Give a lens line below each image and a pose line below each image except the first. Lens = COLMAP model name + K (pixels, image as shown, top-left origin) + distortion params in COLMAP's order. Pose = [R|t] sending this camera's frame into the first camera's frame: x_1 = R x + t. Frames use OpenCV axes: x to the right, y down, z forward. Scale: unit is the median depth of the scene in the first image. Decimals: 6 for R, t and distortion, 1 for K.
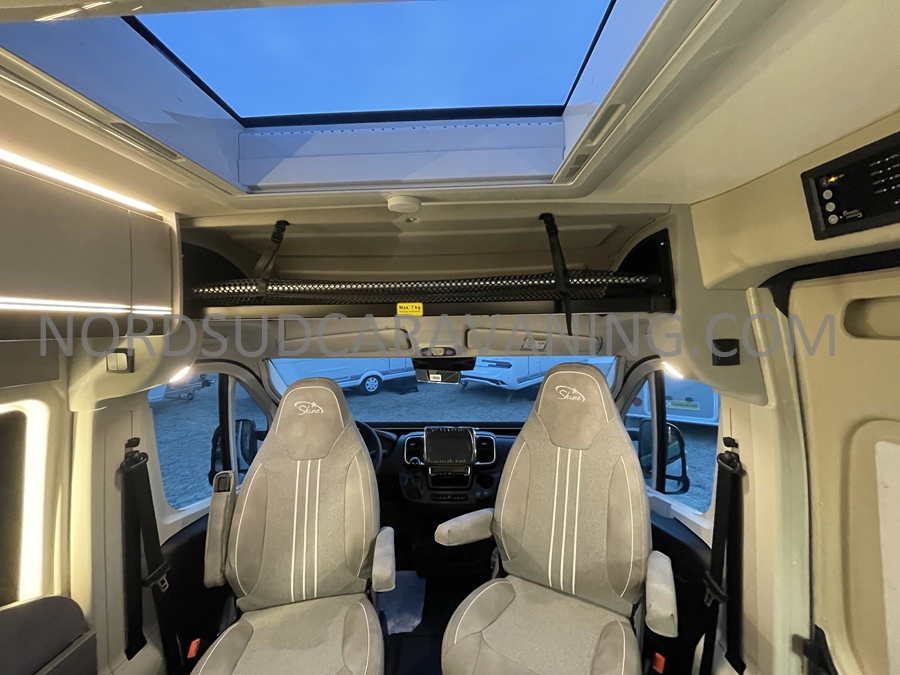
lens RADIAL K [[364.3, 0, 450.8], [0, 364.3, 332.4], [0, 0, 1]] dist [-0.002489, -0.000258]
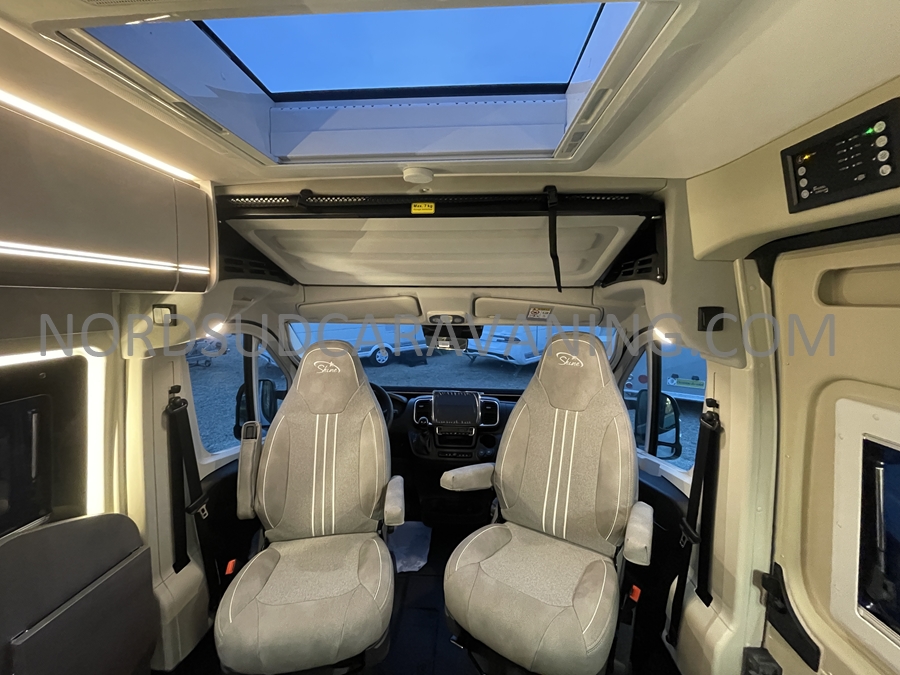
lens RADIAL K [[364.3, 0, 450.1], [0, 364.3, 332.8], [0, 0, 1]] dist [-0.002489, -0.000258]
pose [[0.999319, 0.024040, -0.027977, 0.007921], [-0.022086, 0.997429, 0.068176, 0.034425], [0.029544, -0.067511, 0.997281, -0.096721]]
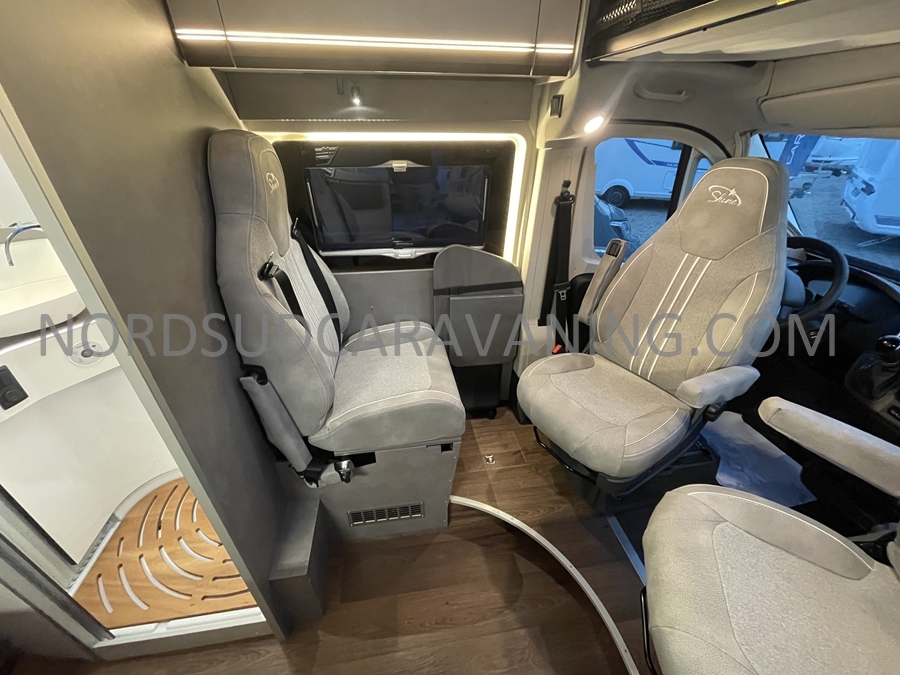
lens RADIAL K [[364.3, 0, 450.3], [0, 364.3, 332.3], [0, 0, 1]] dist [-0.002489, -0.000258]
pose [[0.185809, 0.508320, -0.840884, 0.457825], [-0.031476, 0.858427, 0.511970, 0.110305], [0.982082, -0.068662, 0.175503, 0.341684]]
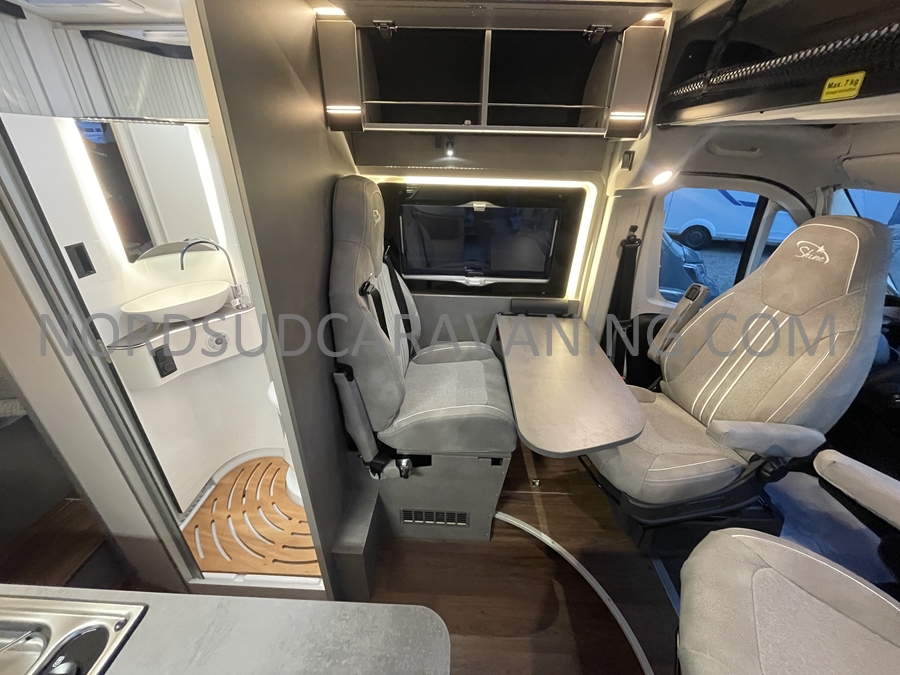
lens RADIAL K [[364.3, 0, 449.5], [0, 364.3, 332.6], [0, 0, 1]] dist [-0.002489, -0.000258]
pose [[-0.000642, 0.457480, -0.889220, 0.596062], [-0.043132, 0.888380, 0.457079, 0.052619], [0.999069, 0.038647, 0.019162, 0.299898]]
